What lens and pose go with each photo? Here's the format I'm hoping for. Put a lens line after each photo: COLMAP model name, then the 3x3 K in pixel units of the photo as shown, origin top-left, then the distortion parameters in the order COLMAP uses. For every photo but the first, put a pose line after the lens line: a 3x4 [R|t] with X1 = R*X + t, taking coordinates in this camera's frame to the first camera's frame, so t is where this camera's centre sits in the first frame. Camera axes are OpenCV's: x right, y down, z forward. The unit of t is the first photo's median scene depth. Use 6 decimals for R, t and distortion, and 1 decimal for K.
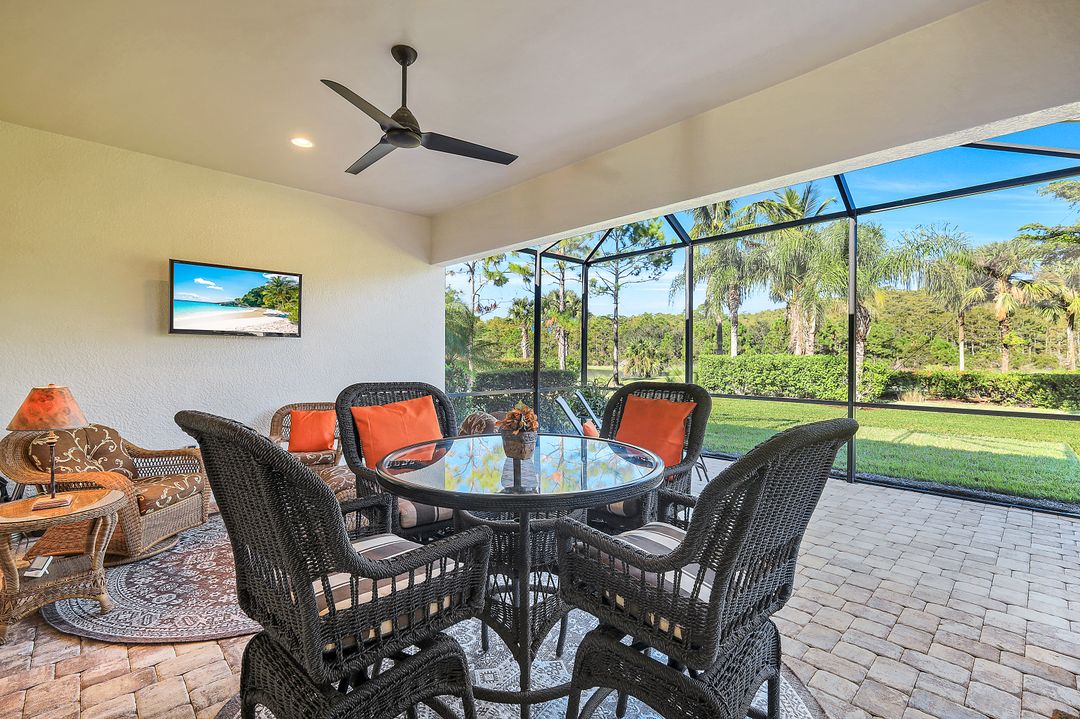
lens RADIAL K [[477.8, 0, 540.6], [0, 477.8, 355.9], [0, 0, 1]] dist [0.004466, -0.000405]
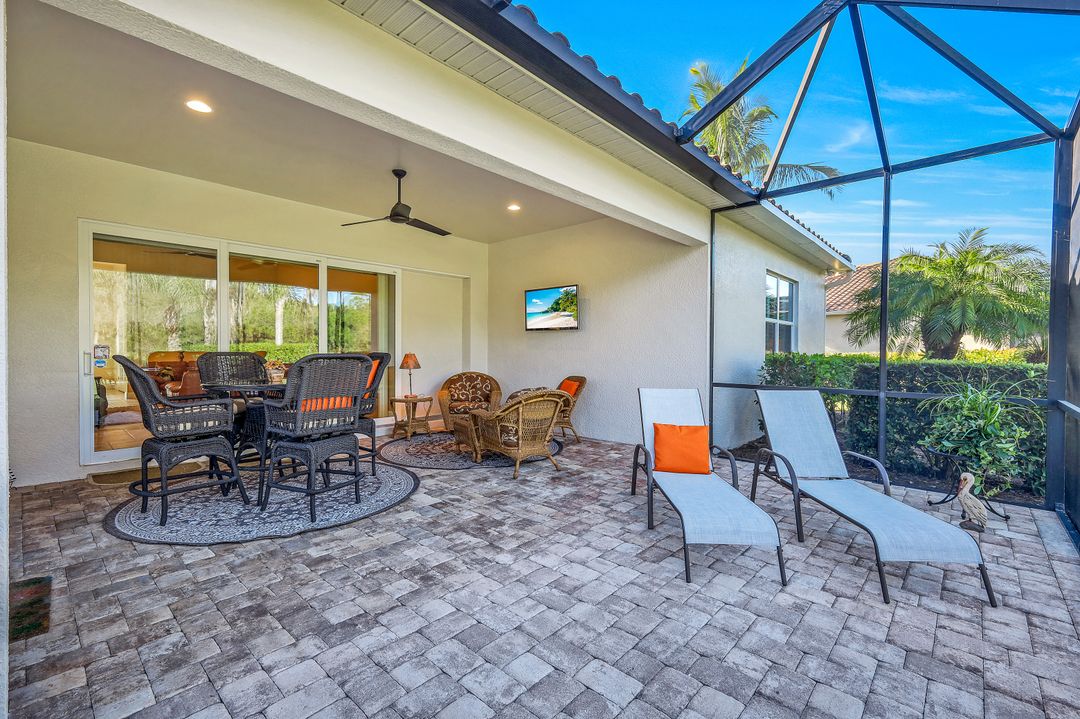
lens RADIAL K [[477.8, 0, 539.8], [0, 477.8, 356.4], [0, 0, 1]] dist [0.004466, -0.000405]
pose [[0.046537, 0.007132, -0.998891, 0.904511], [-0.001266, 0.999974, 0.007081, 0.030348], [0.998916, 0.000935, 0.046545, 0.838112]]
